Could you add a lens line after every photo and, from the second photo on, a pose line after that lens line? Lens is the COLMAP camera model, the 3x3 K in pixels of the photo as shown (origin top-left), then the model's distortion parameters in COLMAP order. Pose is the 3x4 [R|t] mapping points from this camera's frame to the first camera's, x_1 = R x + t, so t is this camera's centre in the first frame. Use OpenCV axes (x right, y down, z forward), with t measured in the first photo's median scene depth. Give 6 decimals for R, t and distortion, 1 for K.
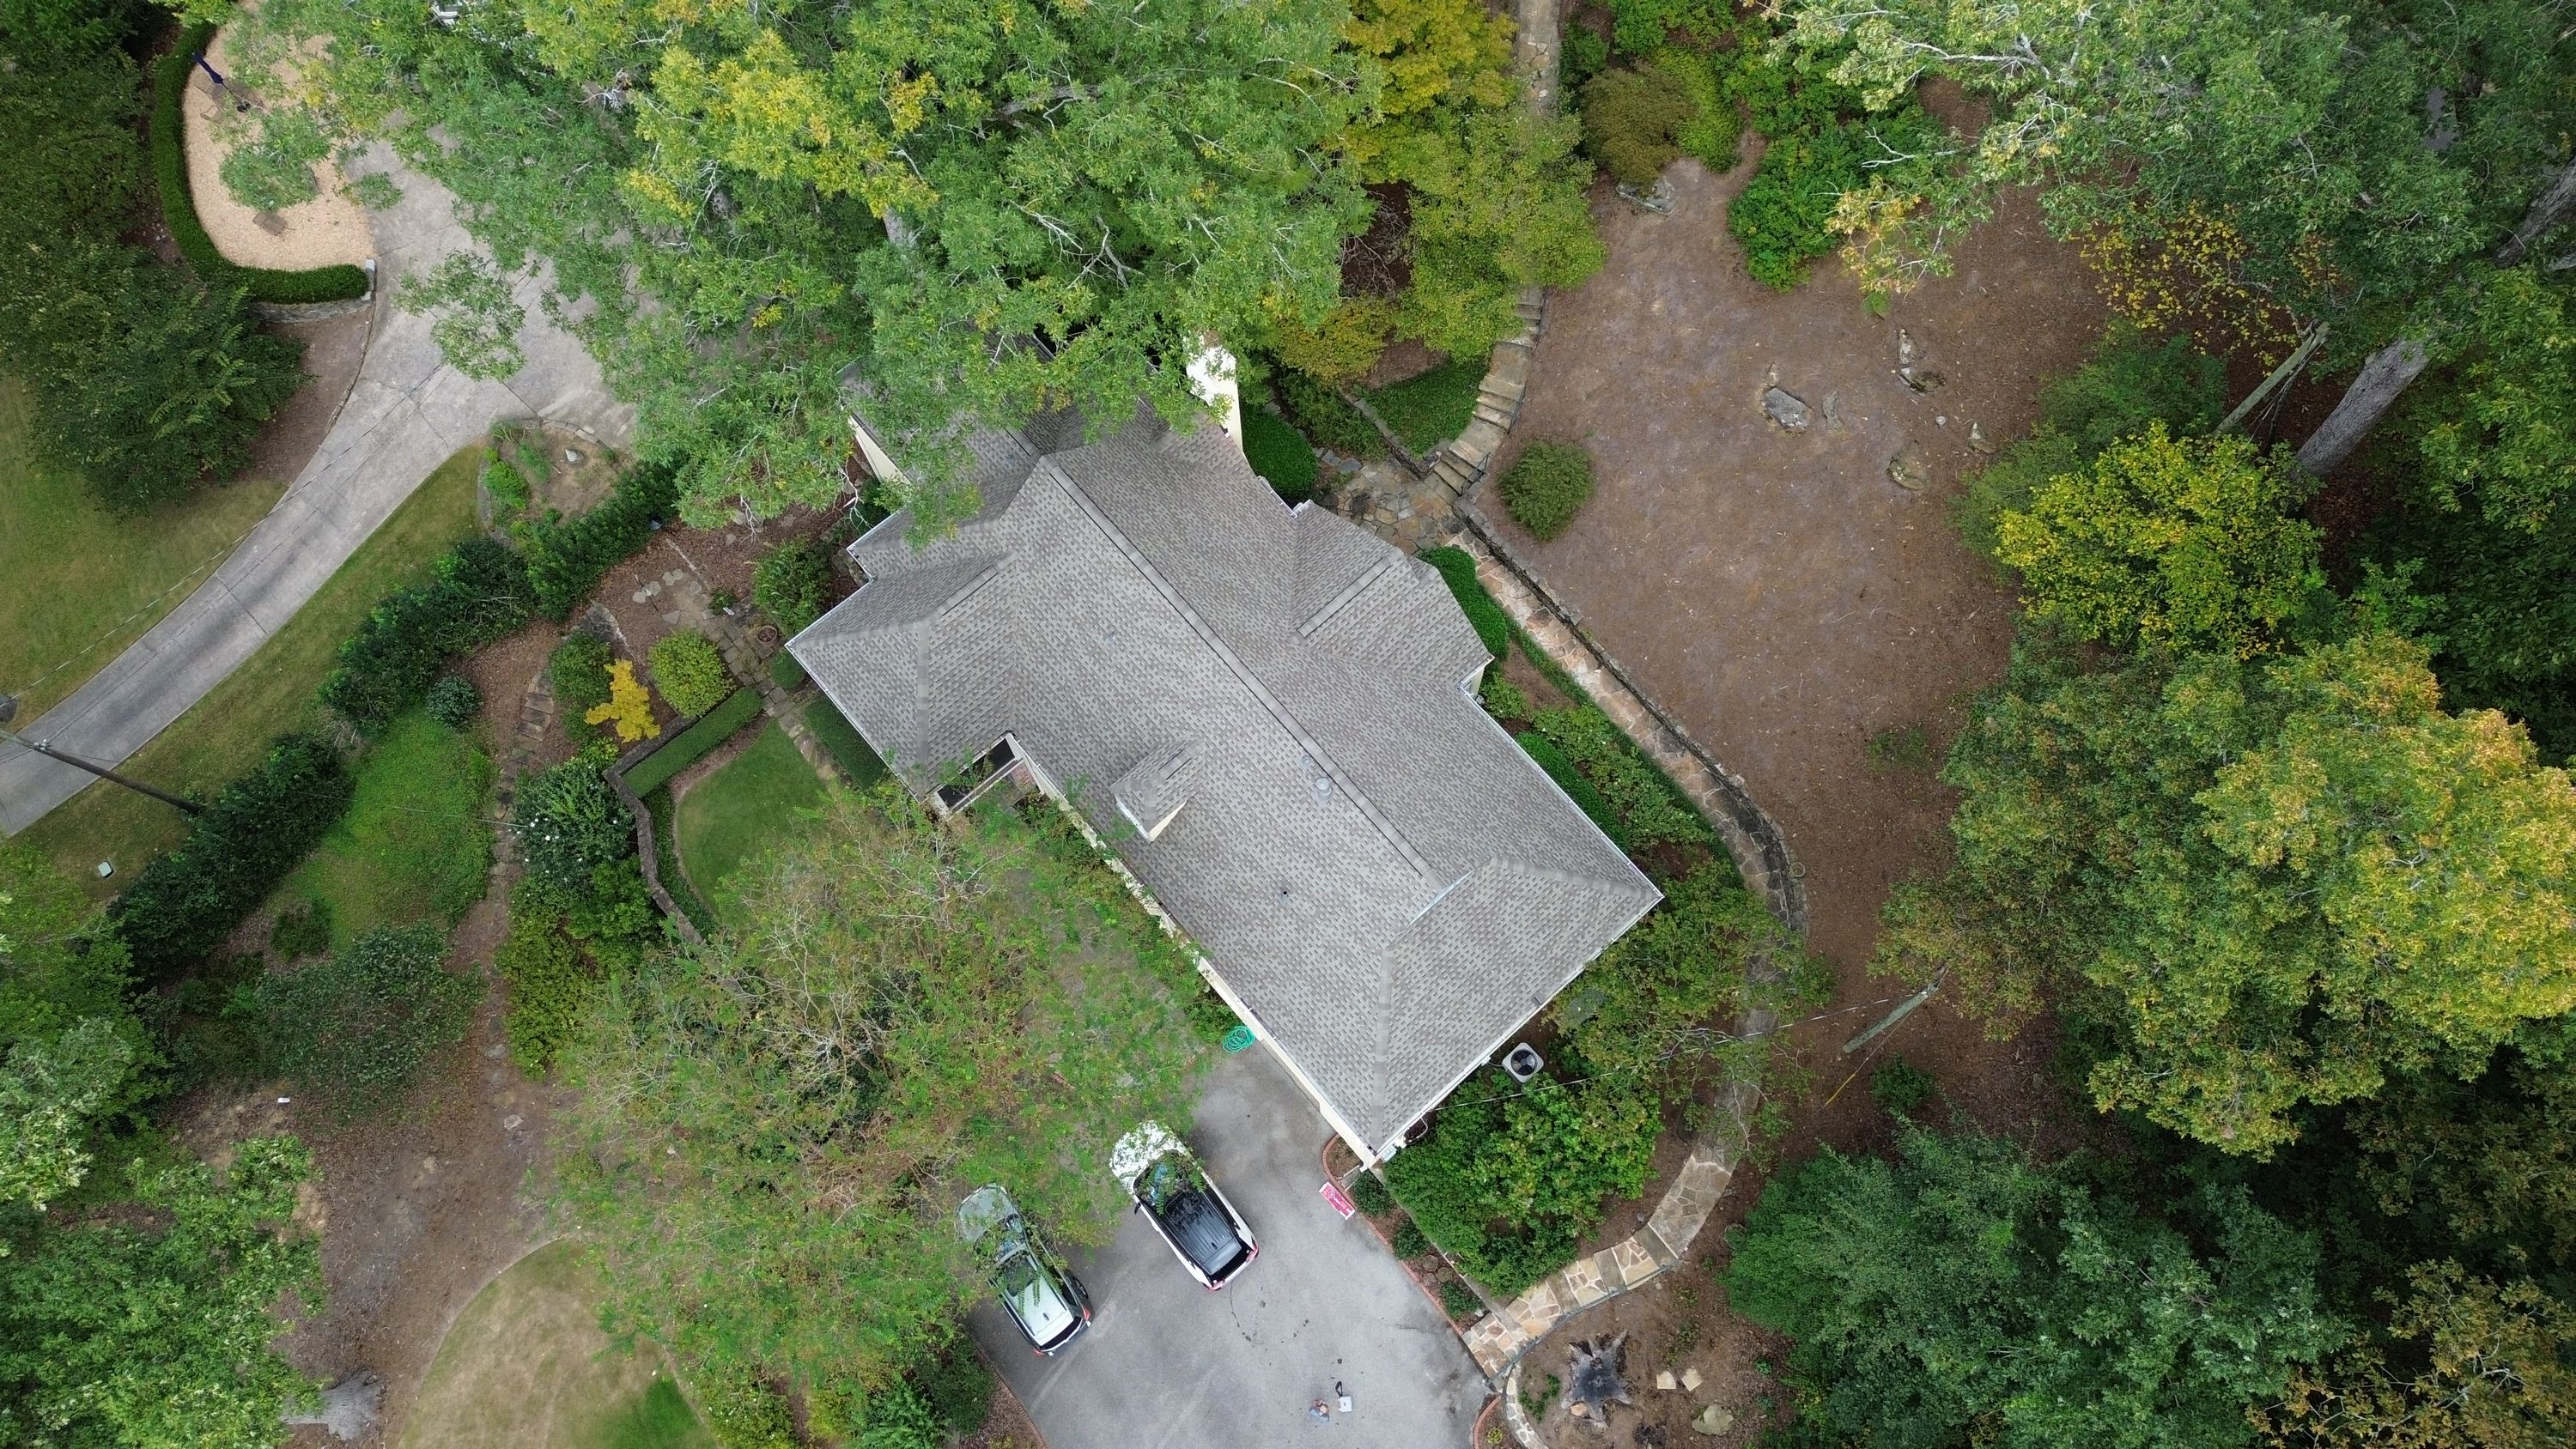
lens RADIAL K [[1875.8, 0, 1280.2], [0, 1875.8, 719.2], [0, 0, 1]] dist [0.062242, -0.003159]
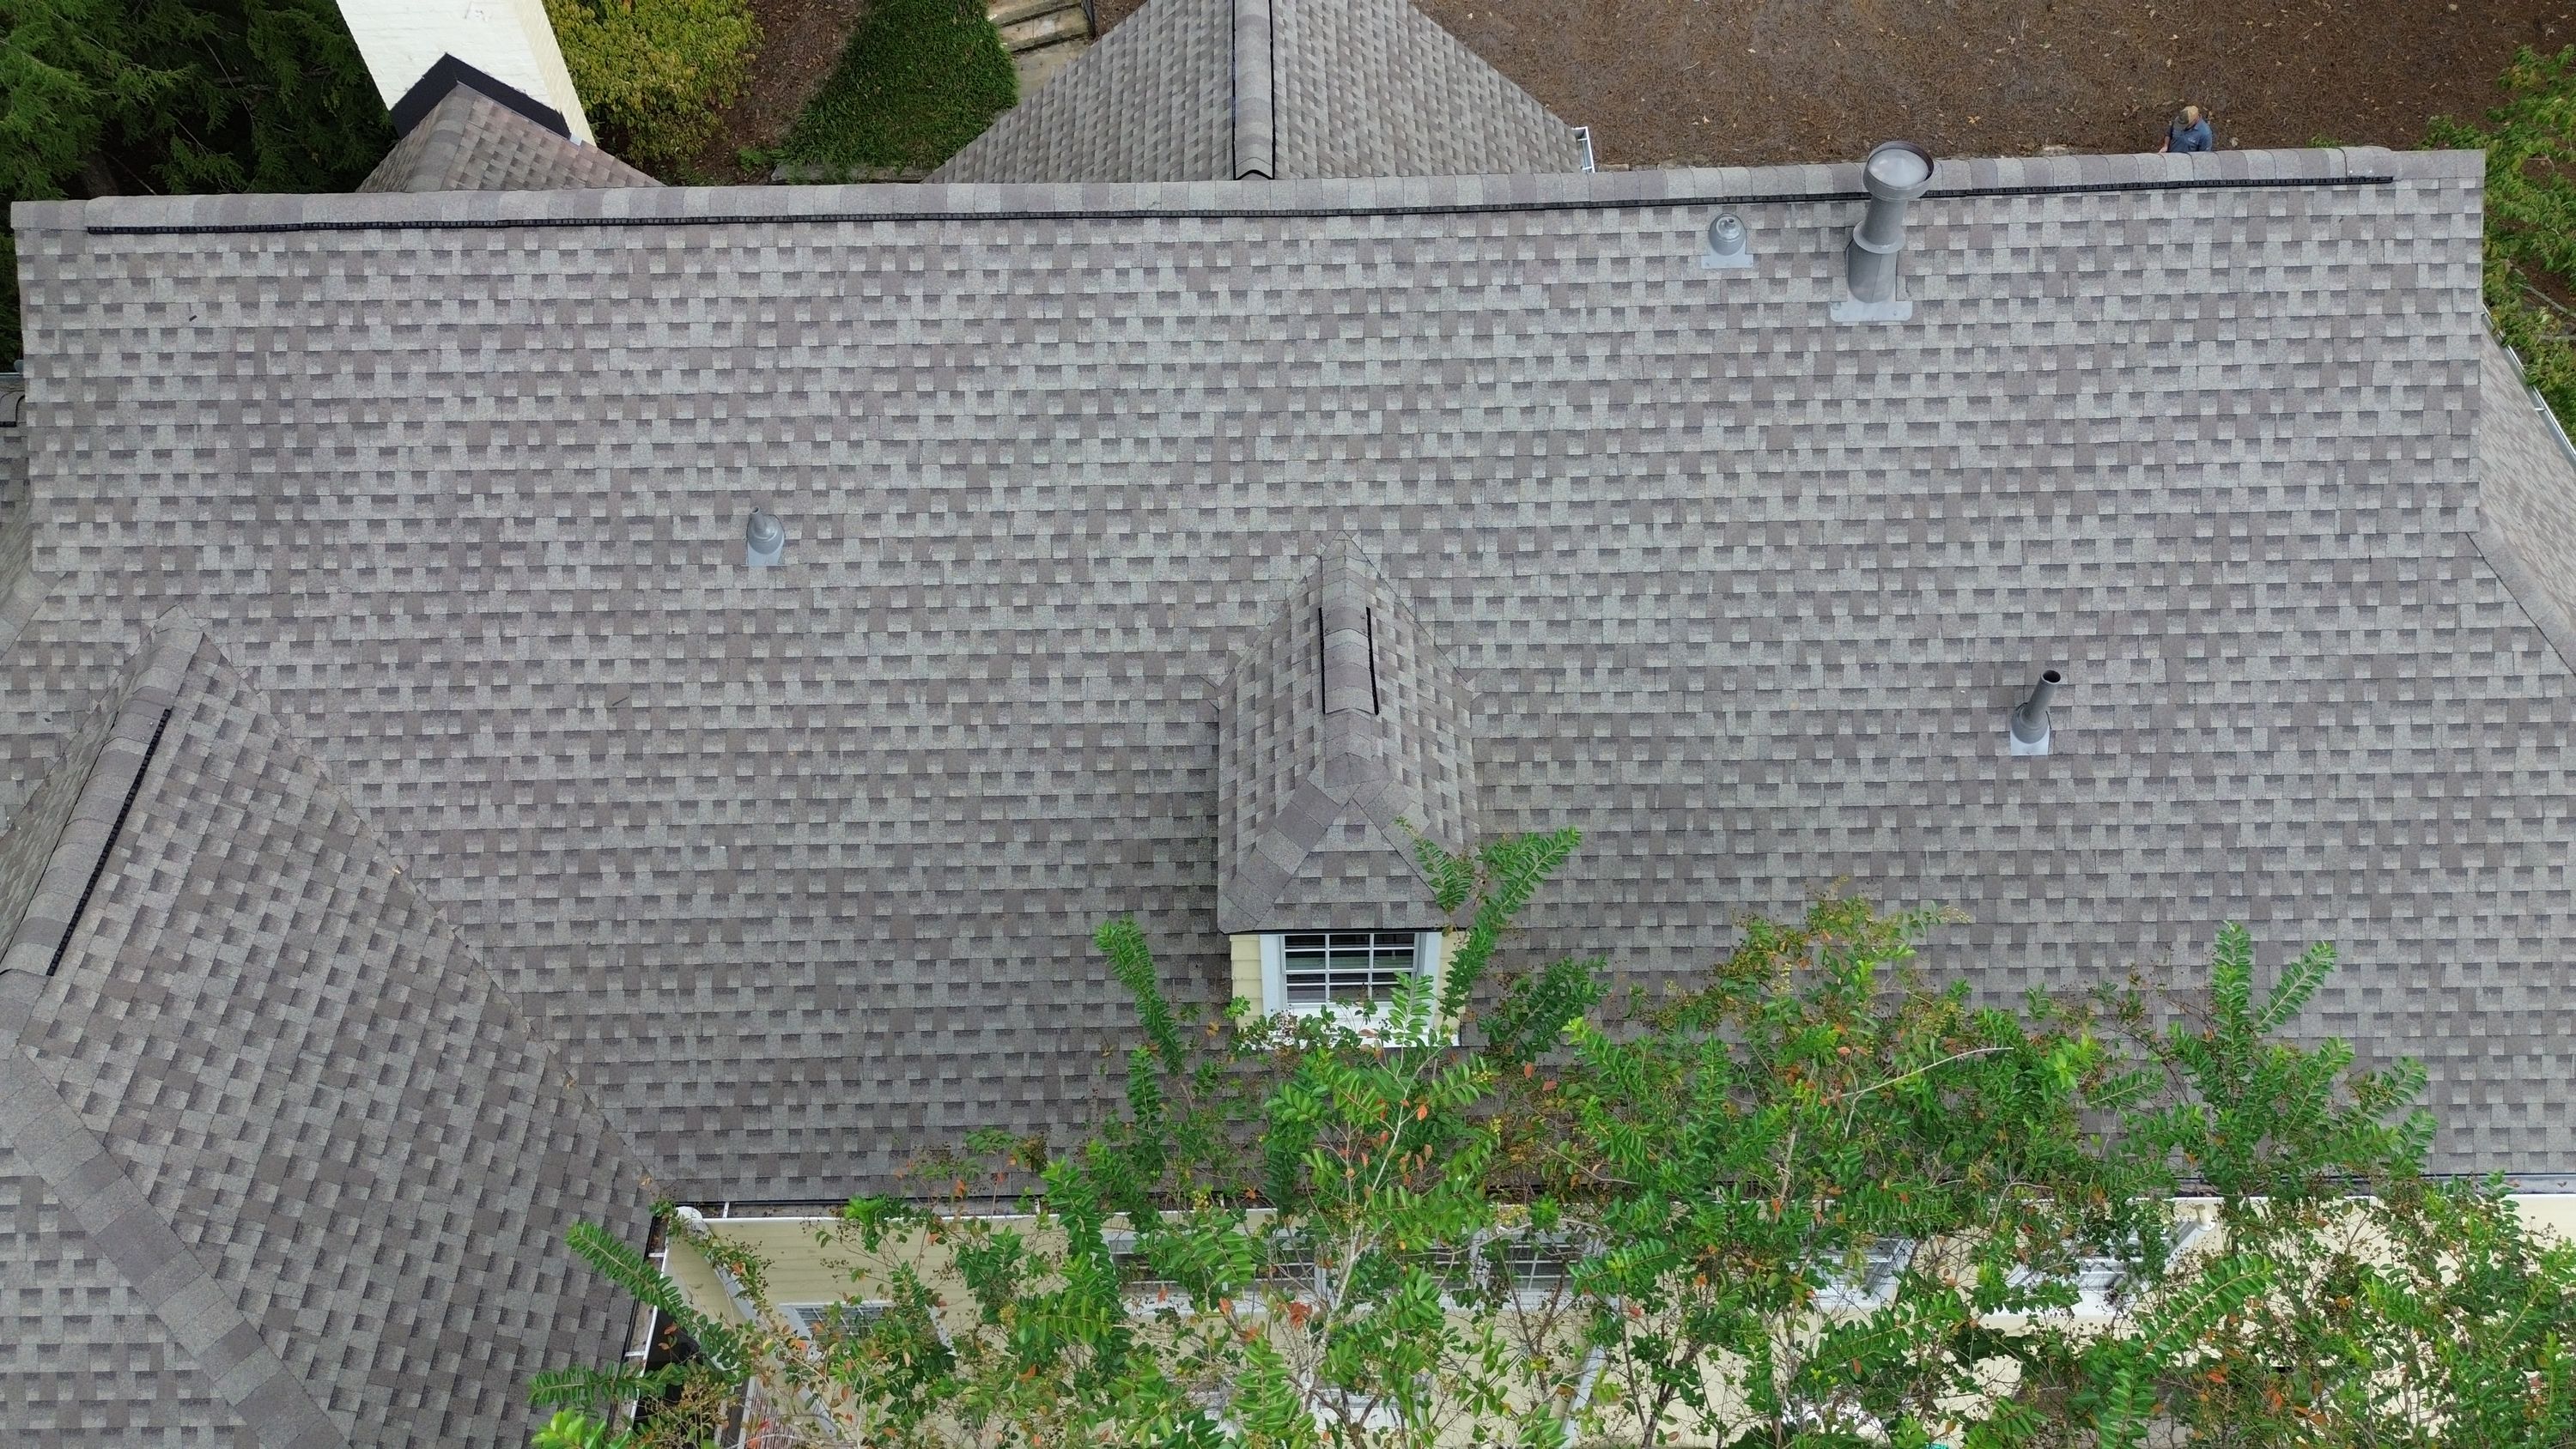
lens RADIAL K [[1837.5, 0, 1289.5], [0, 1837.5, 715.0], [0, 0, 1]] dist [0.074296, -0.072110]
pose [[0.647782, -0.601286, 0.467796, -0.158466], [0.723022, 0.678706, -0.128826, 0.048839], [-0.240035, 0.421678, 0.874397, 0.719045]]
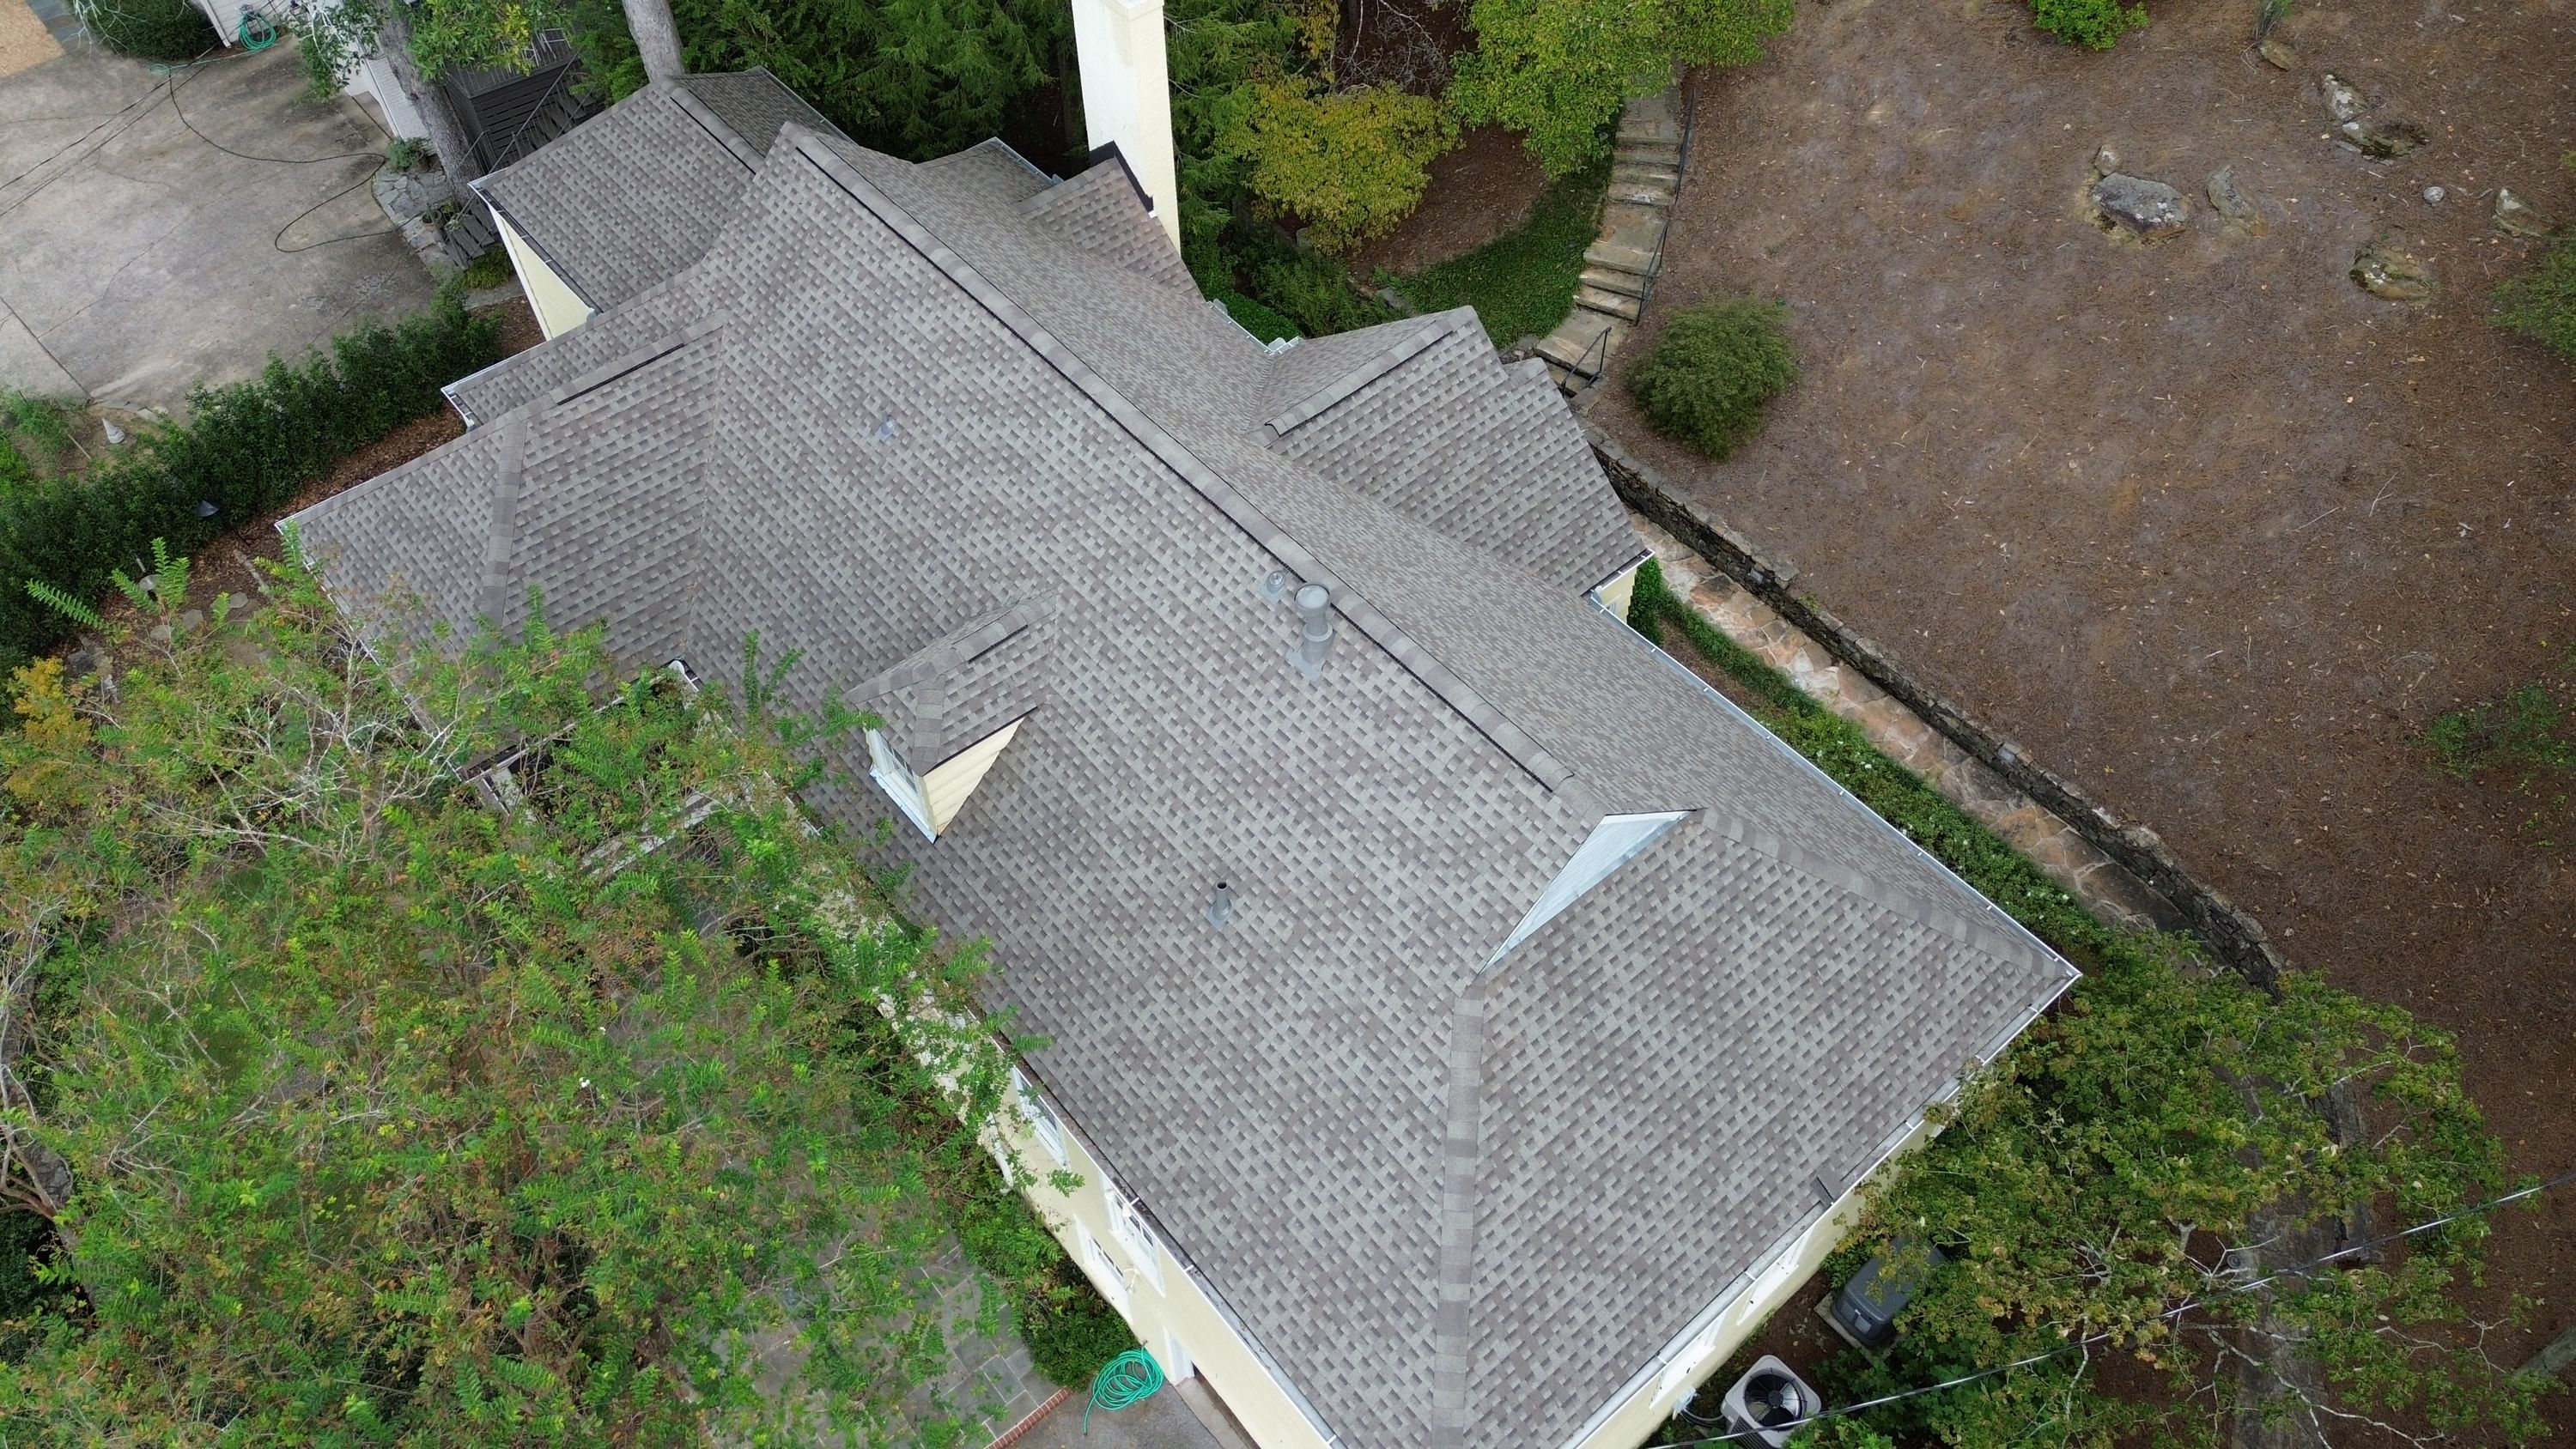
lens RADIAL K [[1837.5, 0, 1287.4], [0, 1837.5, 718.6], [0, 0, 1]] dist [0.074296, -0.072110]
pose [[0.999894, 0.013850, -0.004529, 0.016635], [-0.014564, 0.940006, -0.340847, 0.176020], [-0.000463, 0.340877, 0.940108, 0.526018]]
